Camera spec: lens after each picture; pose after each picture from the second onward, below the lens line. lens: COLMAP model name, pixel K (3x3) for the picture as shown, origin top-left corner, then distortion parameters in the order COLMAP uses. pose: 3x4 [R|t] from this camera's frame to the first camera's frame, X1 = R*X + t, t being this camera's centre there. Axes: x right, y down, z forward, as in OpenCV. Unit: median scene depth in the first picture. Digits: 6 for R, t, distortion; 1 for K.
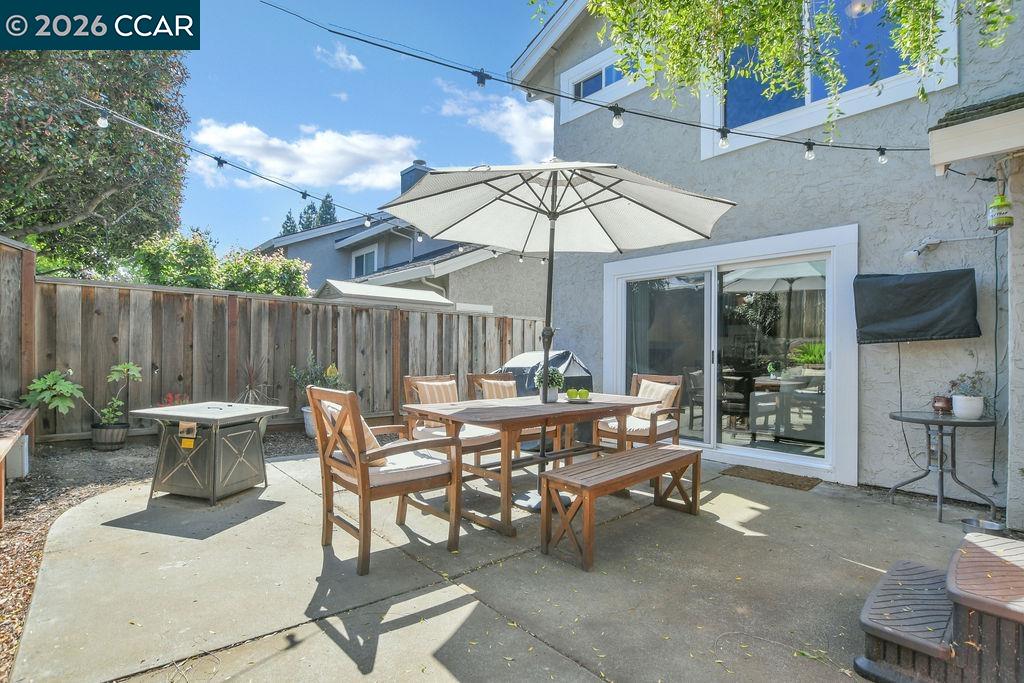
lens RADIAL K [[505.0, 0, 515.0], [0, 505.0, 344.1], [0, 0, 1]] dist [-0.022513, 0.002766]
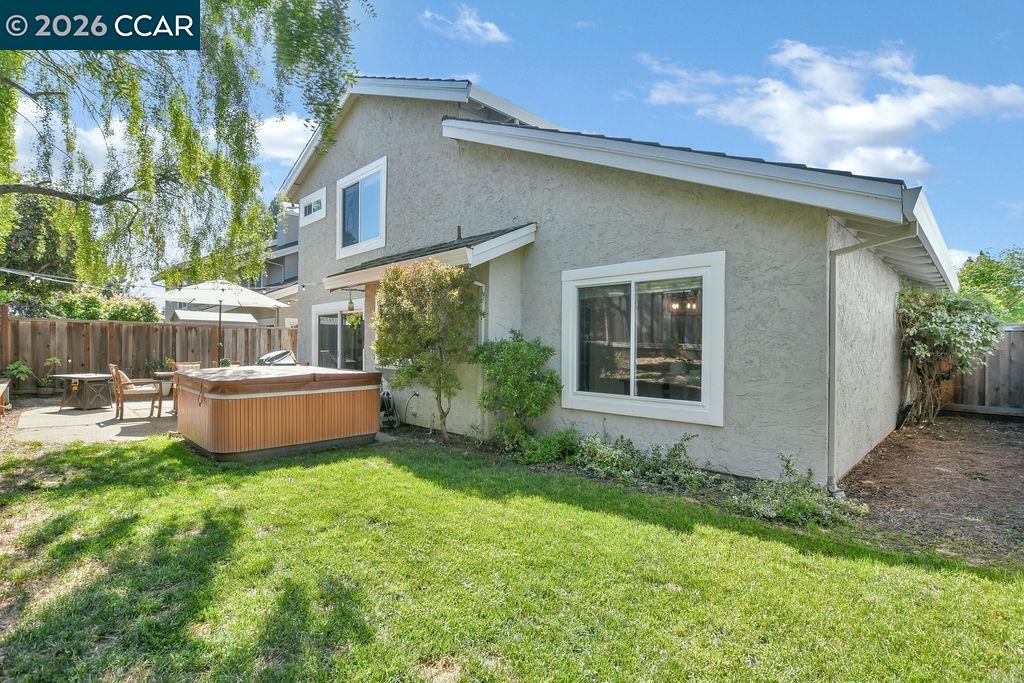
lens RADIAL K [[505.0, 0, 514.7], [0, 505.0, 343.9], [0, 0, 1]] dist [-0.022513, 0.002766]
pose [[0.998163, -0.001776, 0.060556, 0.918072], [0.001190, 0.999952, 0.009700, -0.032413], [-0.060570, -0.009610, 0.998118, -1.070486]]
